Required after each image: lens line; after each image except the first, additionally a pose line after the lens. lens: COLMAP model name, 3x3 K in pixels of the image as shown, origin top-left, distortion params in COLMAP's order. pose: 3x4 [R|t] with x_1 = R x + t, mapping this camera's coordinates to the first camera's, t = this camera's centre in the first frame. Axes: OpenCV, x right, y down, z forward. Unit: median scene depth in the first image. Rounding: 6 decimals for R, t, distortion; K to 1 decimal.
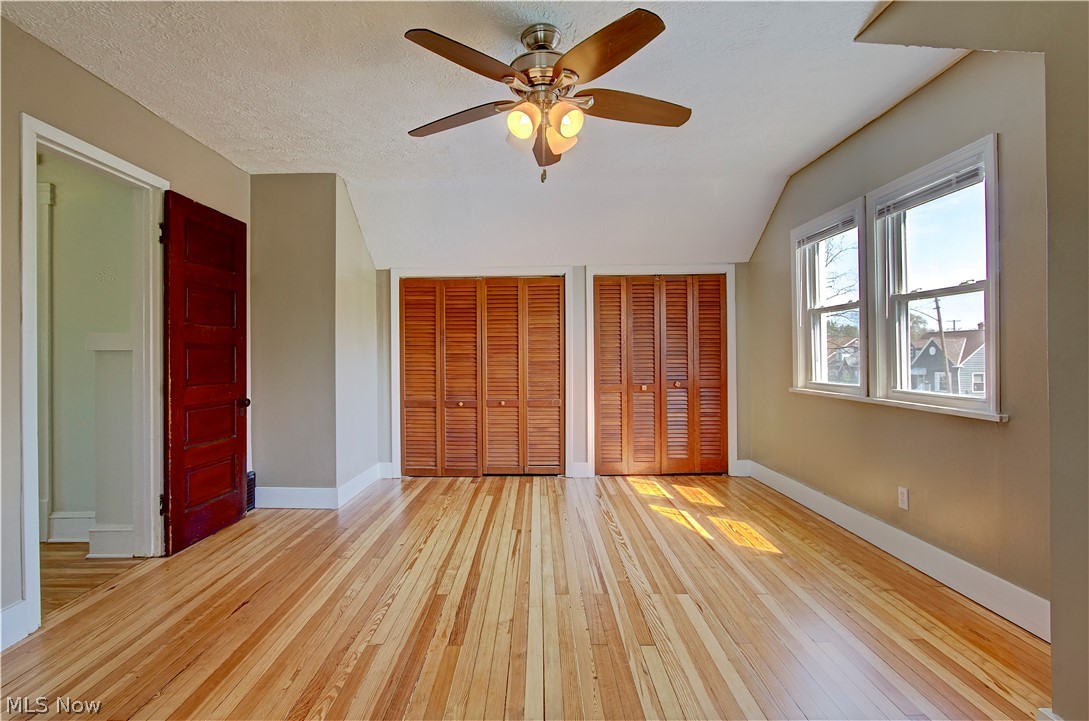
lens RADIAL K [[510.5, 0, 538.0], [0, 510.5, 352.8], [0, 0, 1]] dist [-0.016374, 0.000259]
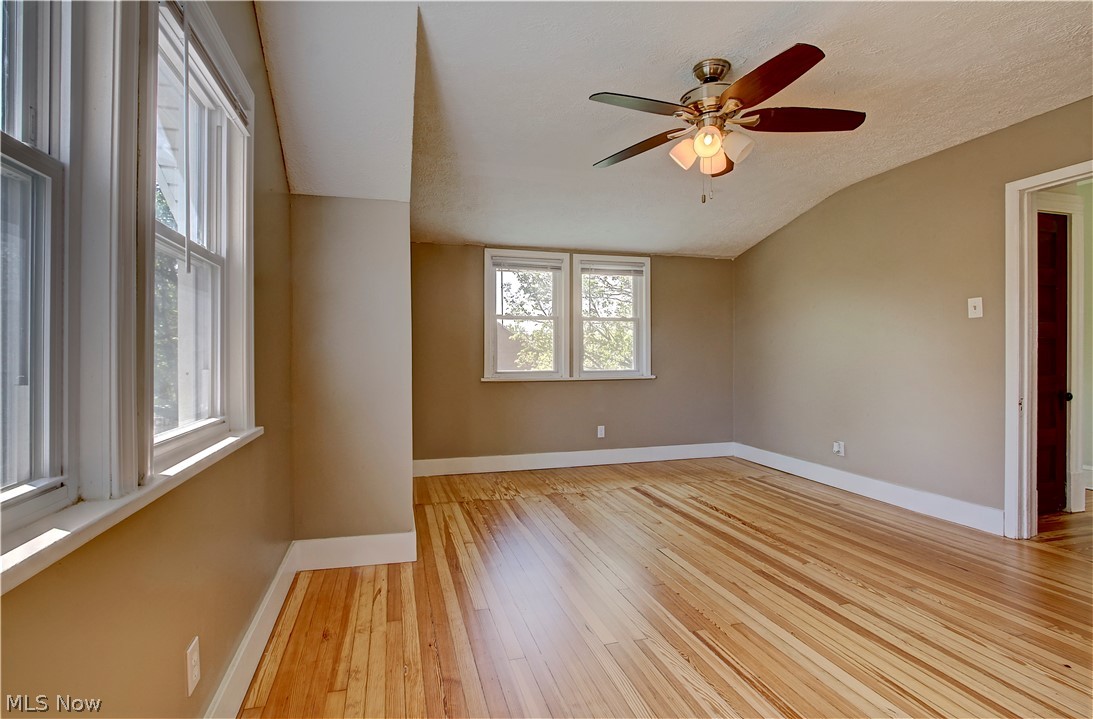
lens RADIAL K [[512.4, 0, 546.3], [0, 512.4, 355.3], [0, 0, 1]] dist [-0.016374, 0.000259]
pose [[-0.957863, 0.014267, -0.286870, 0.631197], [0.013725, 0.999898, 0.003902, 0.000373], [0.286896, -0.000199, -0.957962, 1.810279]]
